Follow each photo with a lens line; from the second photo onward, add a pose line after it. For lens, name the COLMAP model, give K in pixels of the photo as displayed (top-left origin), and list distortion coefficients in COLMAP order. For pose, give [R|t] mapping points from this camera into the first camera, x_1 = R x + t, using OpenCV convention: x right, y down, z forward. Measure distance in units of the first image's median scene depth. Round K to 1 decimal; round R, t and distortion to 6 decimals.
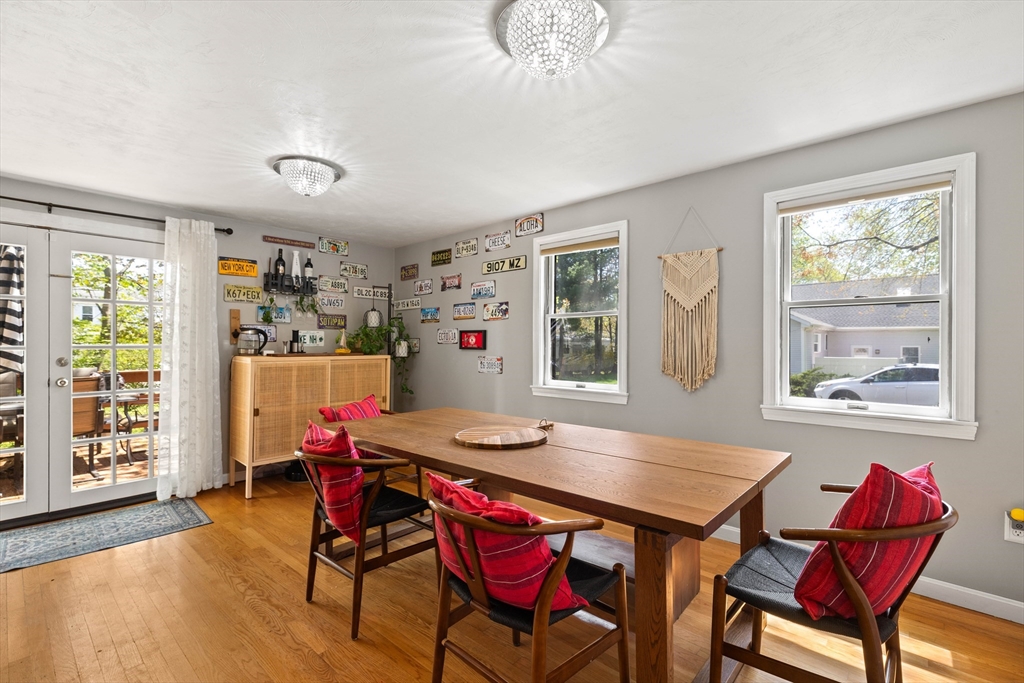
lens RADIAL K [[458.6, 0, 512.1], [0, 458.6, 344.0], [0, 0, 1]] dist [0.002813, 0.000058]
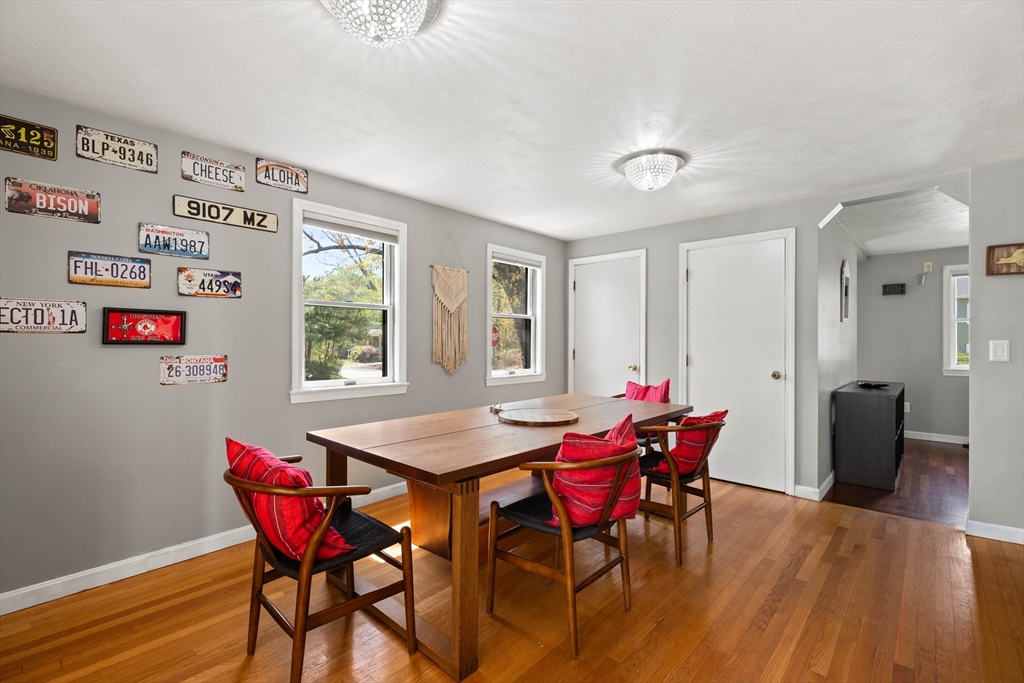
lens RADIAL K [[447.8, 0, 492.7], [0, 447.8, 338.3], [0, 0, 1]] dist [0.001101, 0.000137]
pose [[0.036369, 0.003387, 0.999333, -0.625090], [-0.009828, 0.999947, -0.003032, 0.001936], [-0.999290, -0.009712, 0.036400, 0.586304]]
